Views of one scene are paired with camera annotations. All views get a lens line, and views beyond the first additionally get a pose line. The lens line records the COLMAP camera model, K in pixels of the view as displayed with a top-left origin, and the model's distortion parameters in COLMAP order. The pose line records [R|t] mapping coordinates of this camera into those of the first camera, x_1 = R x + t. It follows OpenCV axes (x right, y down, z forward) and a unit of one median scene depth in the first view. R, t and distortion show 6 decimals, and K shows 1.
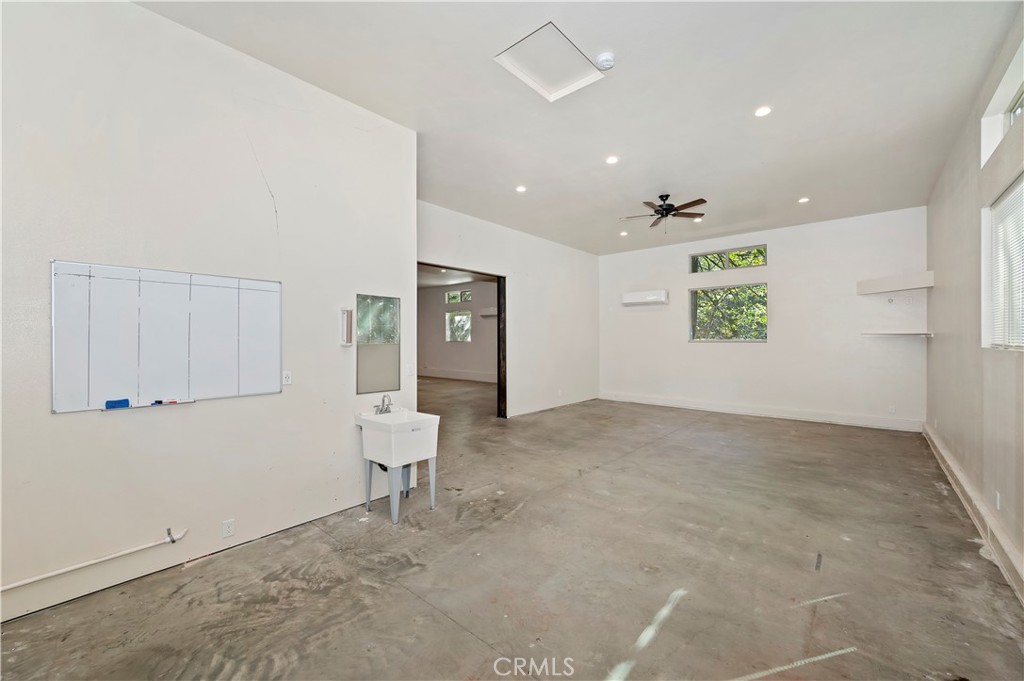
lens RADIAL K [[404.8, 0, 509.0], [0, 404.8, 341.2], [0, 0, 1]] dist [0.000460, 0.000924]
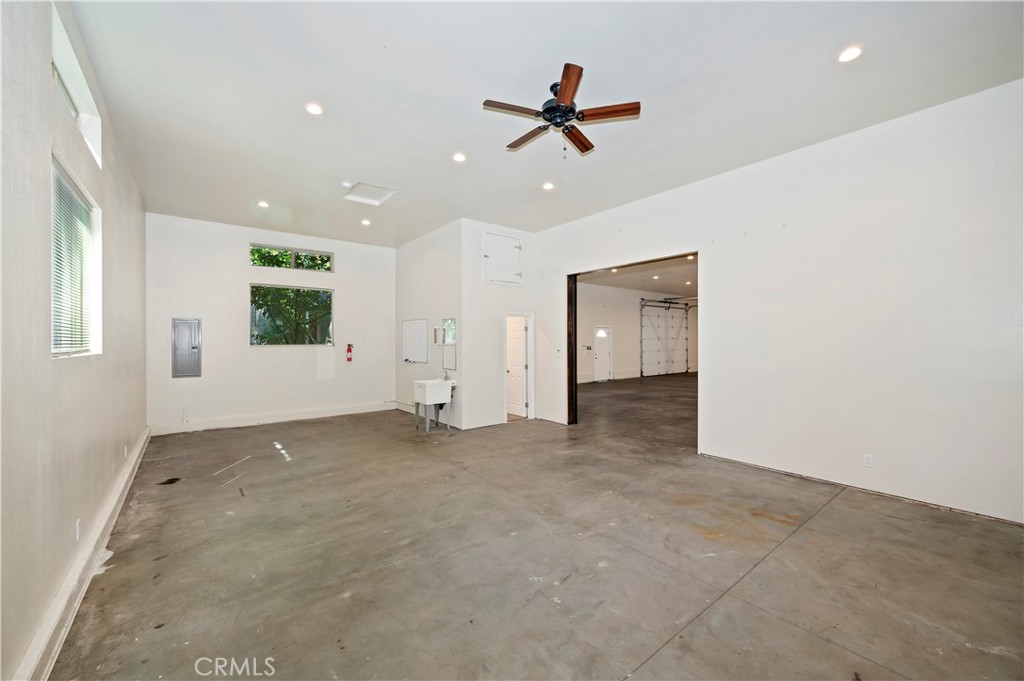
lens RADIAL K [[404.8, 0, 509.1], [0, 404.8, 337.3], [0, 0, 1]] dist [0.000460, 0.000924]
pose [[-0.183161, -0.007374, -0.983055, 1.745963], [0.001592, 0.999968, -0.007798, -0.008035], [0.983082, -0.002993, -0.183144, 1.906612]]
